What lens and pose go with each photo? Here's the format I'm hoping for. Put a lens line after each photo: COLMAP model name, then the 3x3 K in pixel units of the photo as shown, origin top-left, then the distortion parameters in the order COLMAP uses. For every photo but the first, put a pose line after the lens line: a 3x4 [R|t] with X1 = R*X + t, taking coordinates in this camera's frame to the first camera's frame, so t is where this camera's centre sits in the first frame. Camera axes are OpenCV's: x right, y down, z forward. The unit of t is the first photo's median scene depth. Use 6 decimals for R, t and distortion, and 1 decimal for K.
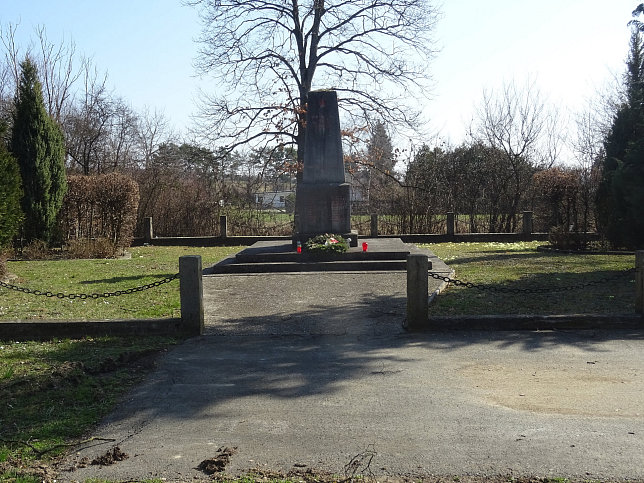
lens RADIAL K [[800.9, 0, 320.0], [0, 800.9, 239.7], [0, 0, 1]] dist [0.095156, 0.019894]
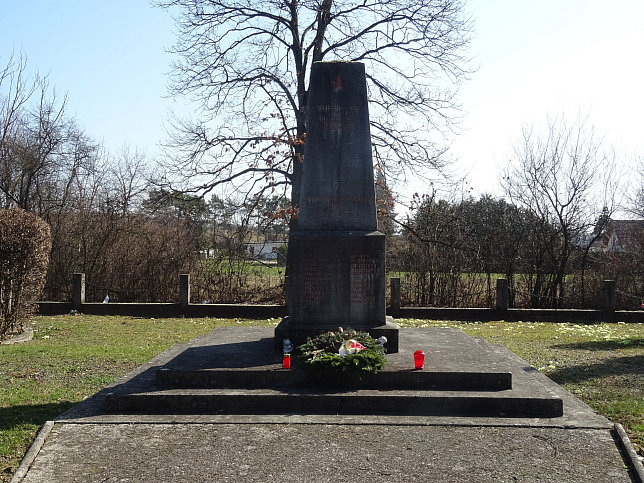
lens RADIAL K [[800.9, 0, 321.8], [0, 800.9, 241.9], [0, 0, 1]] dist [0.095156, 0.019894]
pose [[0.999556, 0.028084, 0.009959, -0.004539], [-0.027416, 0.997714, -0.061767, -0.012816], [-0.011671, 0.061467, 0.998041, 0.202577]]
